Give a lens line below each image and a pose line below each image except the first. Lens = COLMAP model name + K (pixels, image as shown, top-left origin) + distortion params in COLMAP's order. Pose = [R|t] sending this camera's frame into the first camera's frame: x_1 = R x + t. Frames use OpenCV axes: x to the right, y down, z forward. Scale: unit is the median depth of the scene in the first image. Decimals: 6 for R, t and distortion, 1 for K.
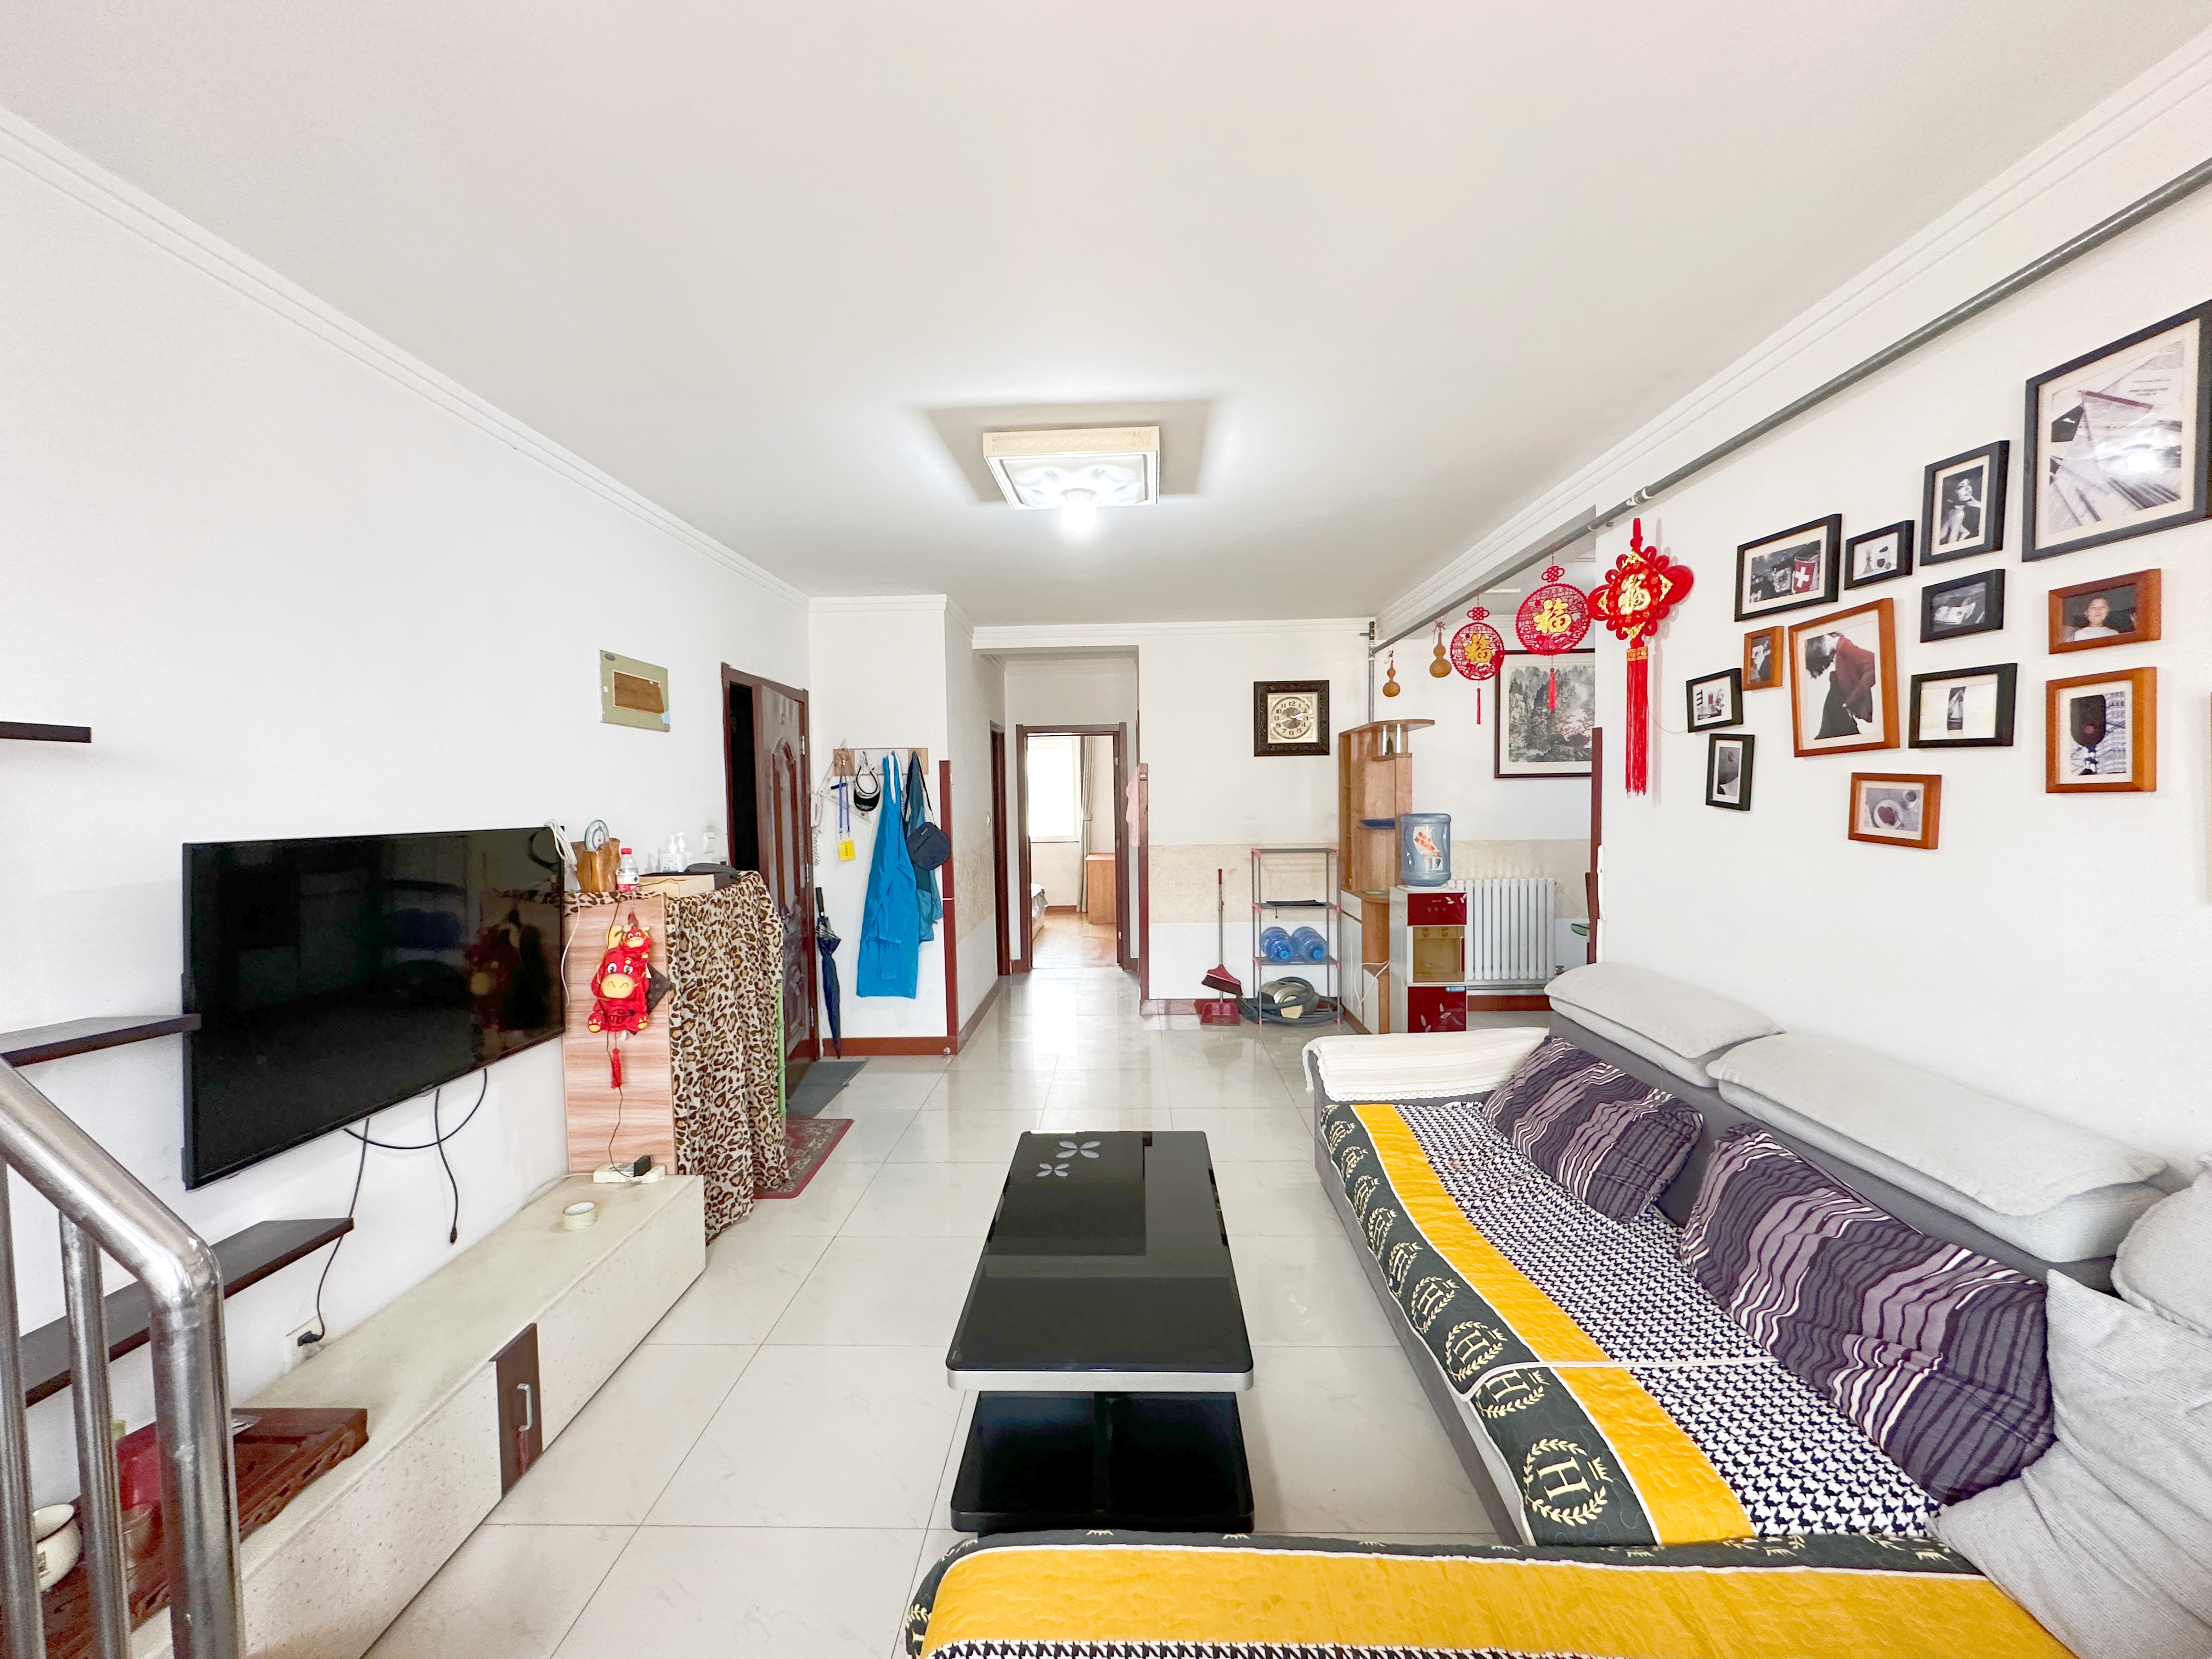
lens RADIAL K [[880.5, 0, 1103.8], [0, 880.5, 832.9], [0, 0, 1]] dist [-0.001094, -0.000249]
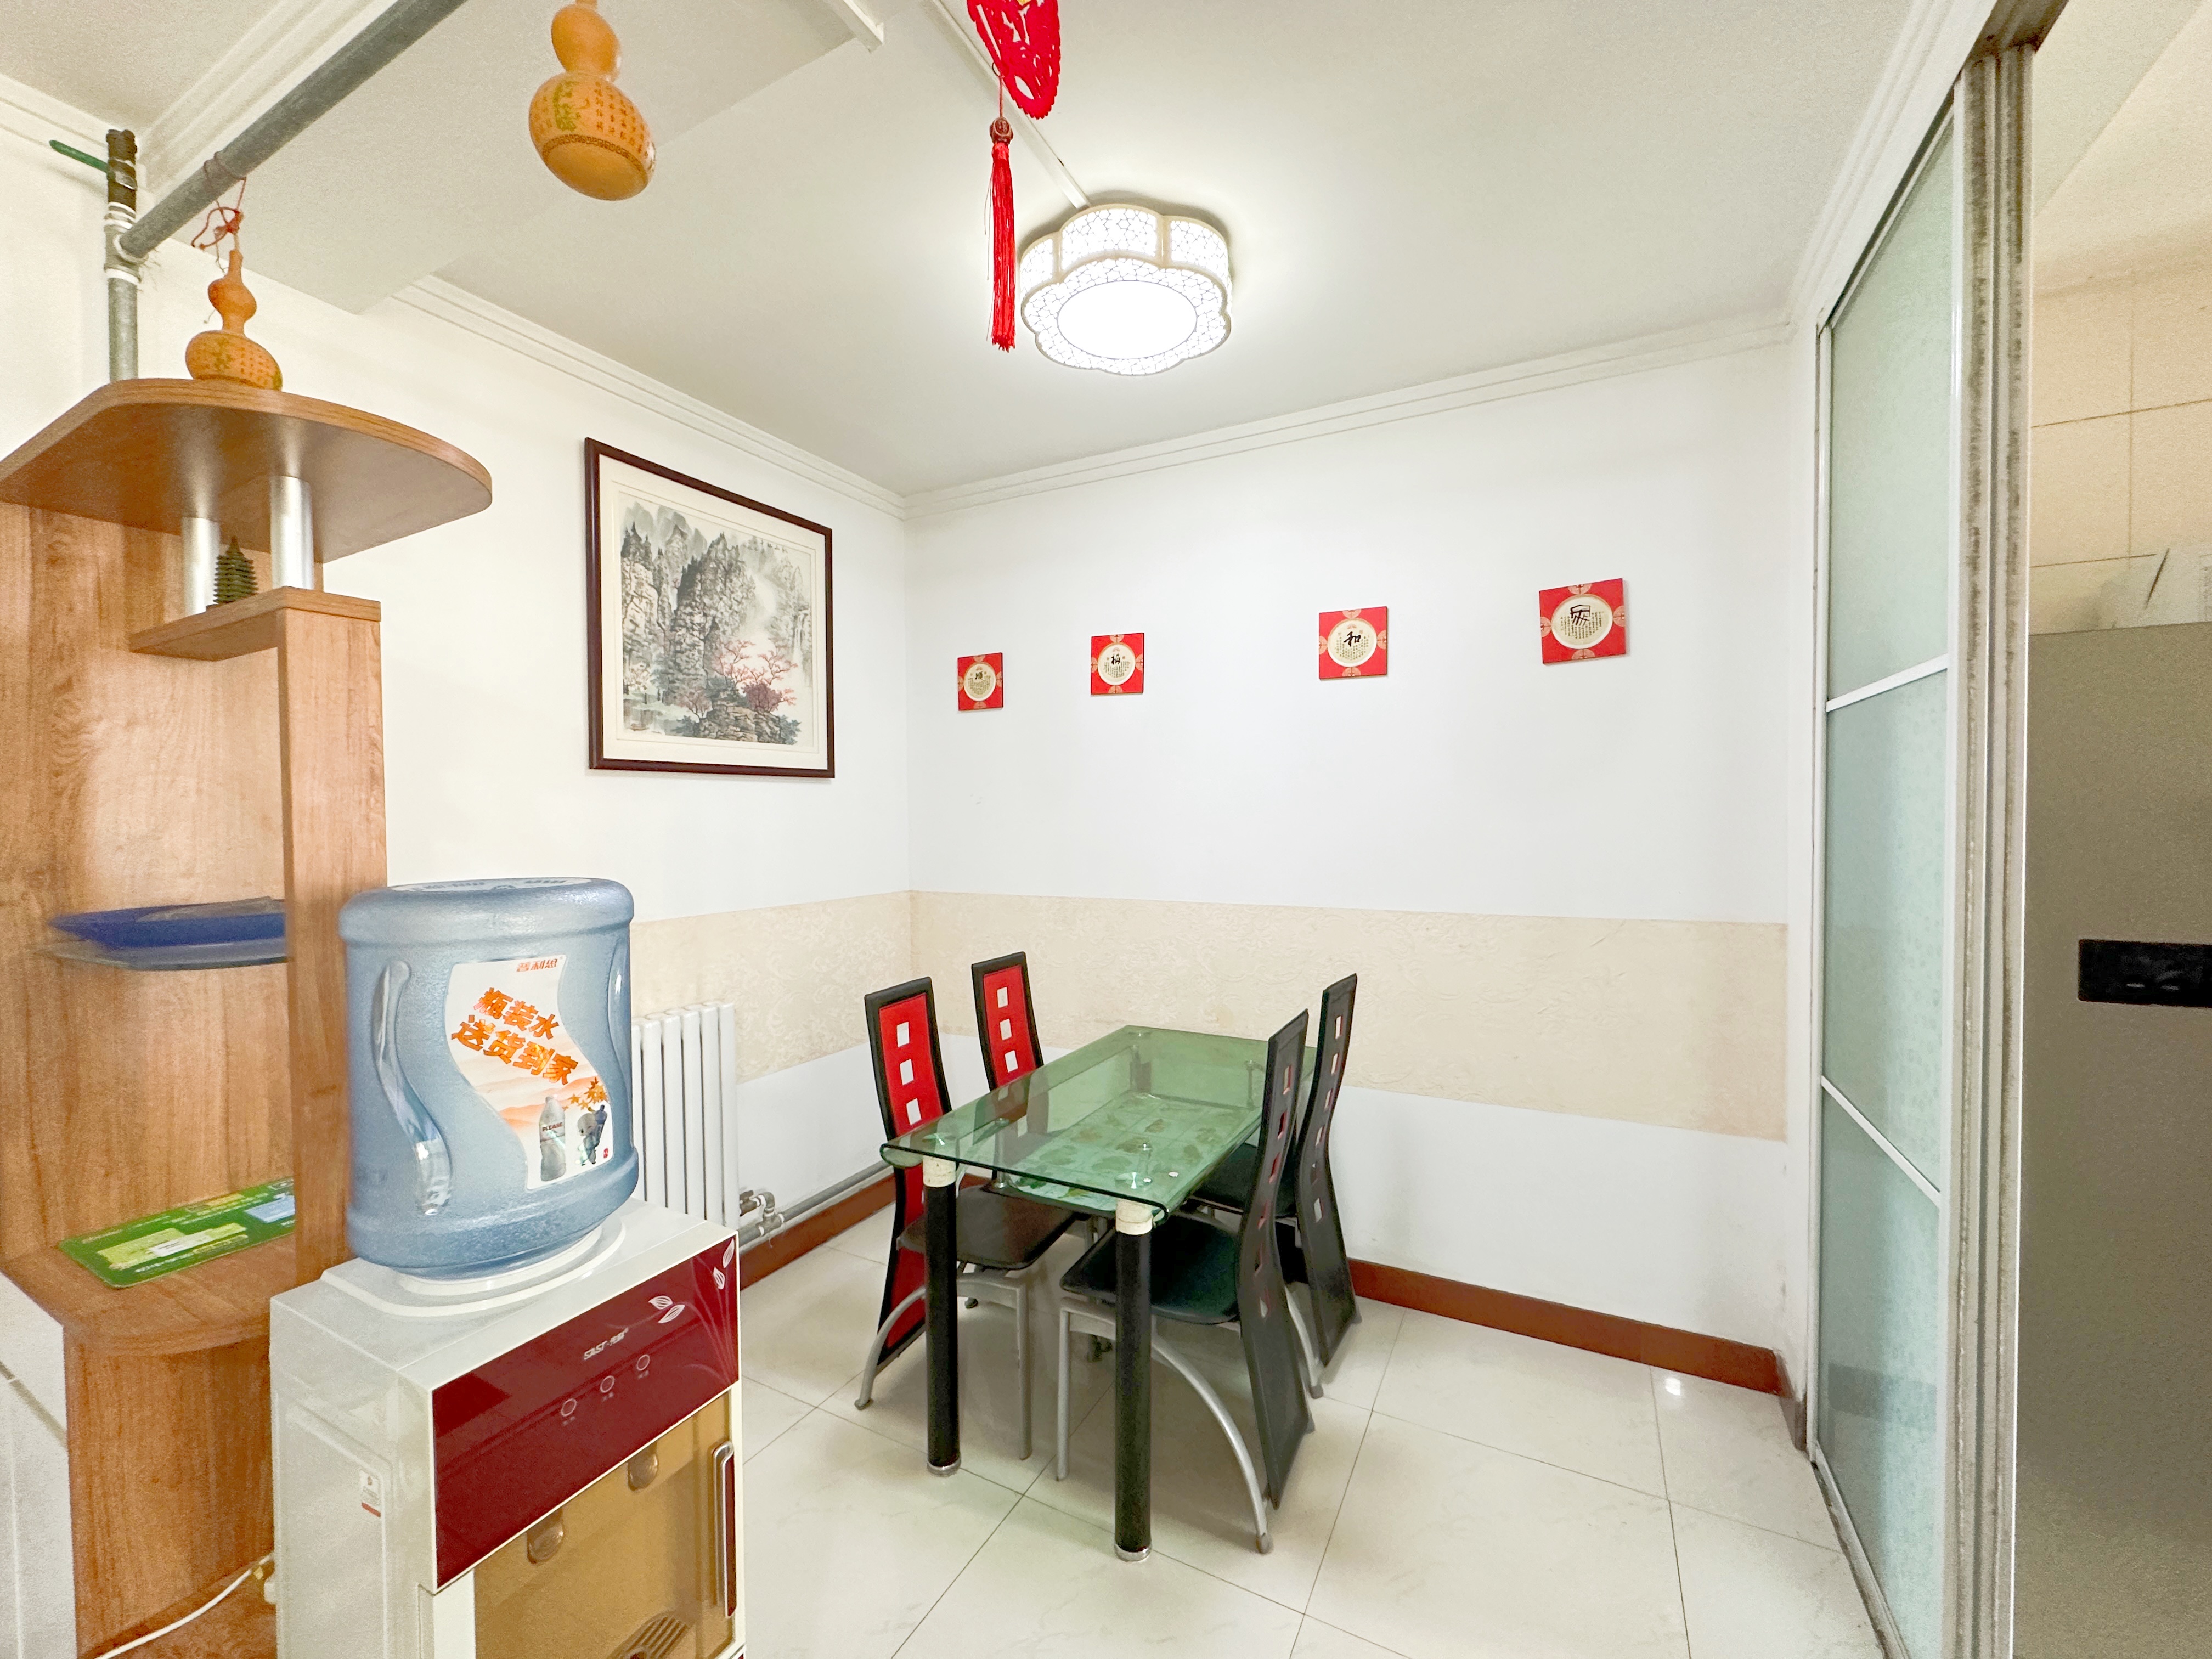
lens RADIAL K [[880.5, 0, 1107.3], [0, 880.5, 832.3], [0, 0, 1]] dist [-0.001094, -0.000249]
pose [[0.442137, -0.006230, 0.896926, 0.198742], [0.037602, 0.999226, -0.011595, -0.020898], [-0.896159, 0.038853, 0.442028, 0.630830]]
